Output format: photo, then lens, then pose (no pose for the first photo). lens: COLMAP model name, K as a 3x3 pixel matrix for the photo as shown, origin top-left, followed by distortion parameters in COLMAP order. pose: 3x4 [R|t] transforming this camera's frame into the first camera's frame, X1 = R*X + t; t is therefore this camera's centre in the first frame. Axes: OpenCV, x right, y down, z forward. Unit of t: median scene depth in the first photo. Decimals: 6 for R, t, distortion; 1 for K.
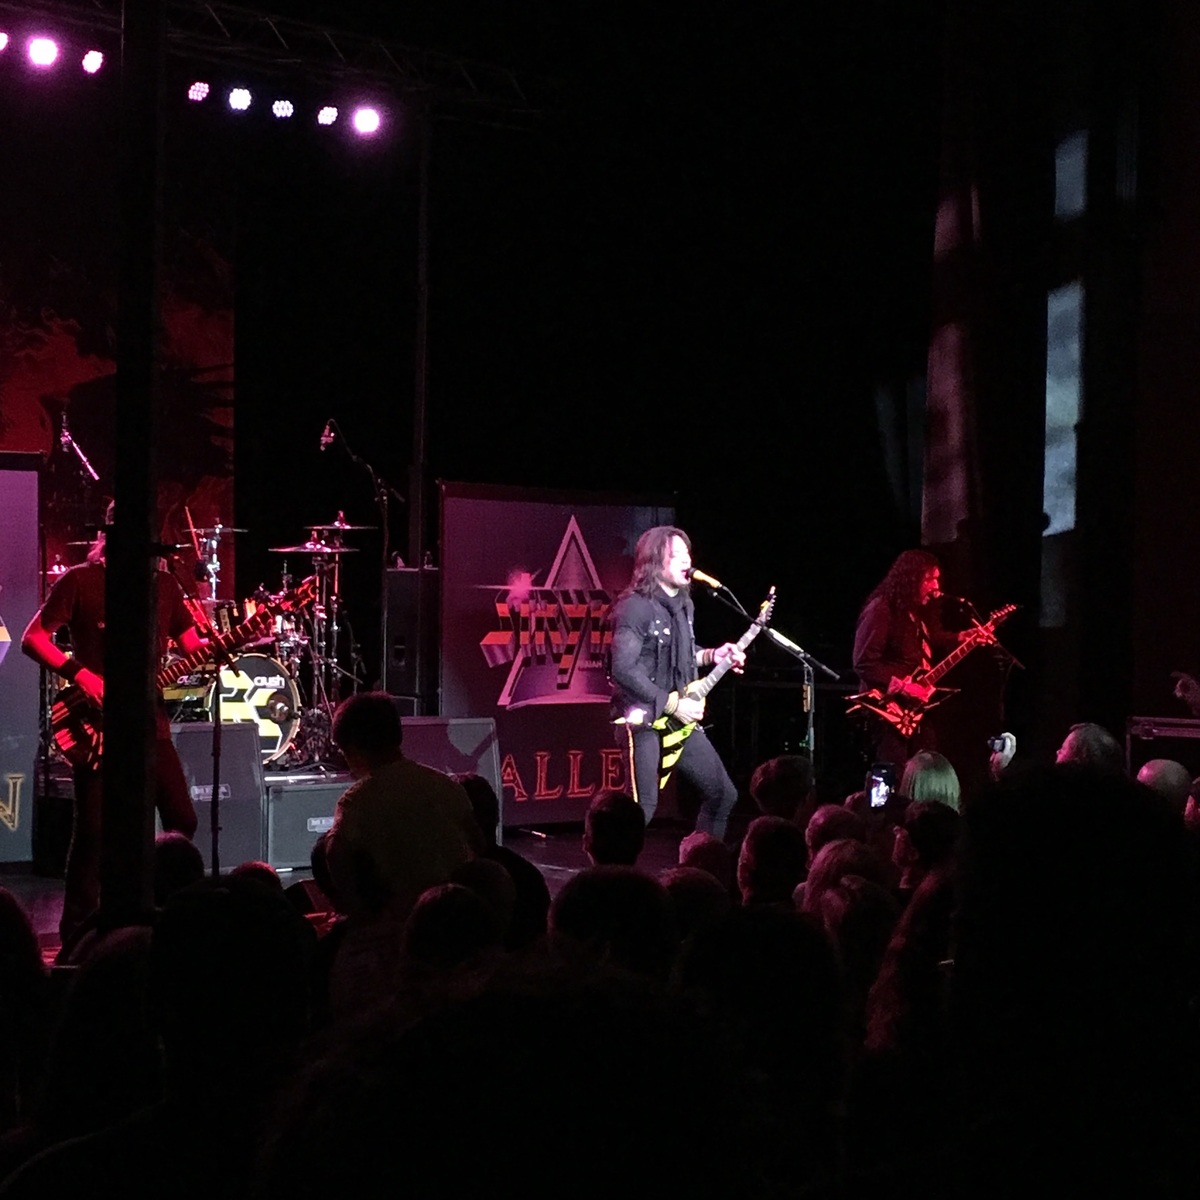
lens RADIAL K [[2388.7, 0, 621.5], [0, 2388.7, 643.9], [0, 0, 1]] dist [0.003091, 0.000000]
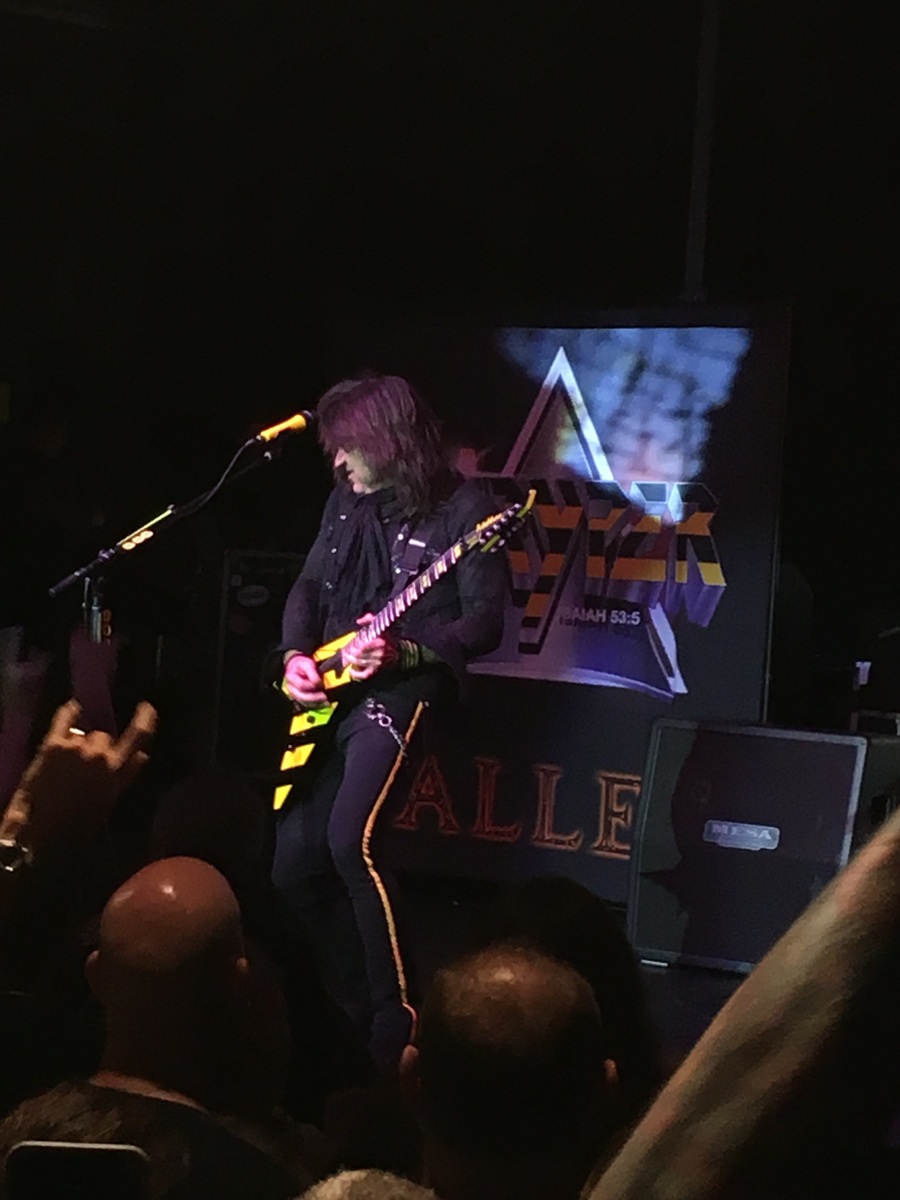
lens RADIAL K [[3445.6, 0, 446.9], [0, 3445.6, 594.7], [0, 0, 1]] dist [0.555189, 0.000000]
pose [[0.060497, 0.005860, -0.998151, 0.796150], [-0.068222, 0.997669, 0.001722, 0.004756], [0.995834, 0.067992, 0.060756, 0.926712]]
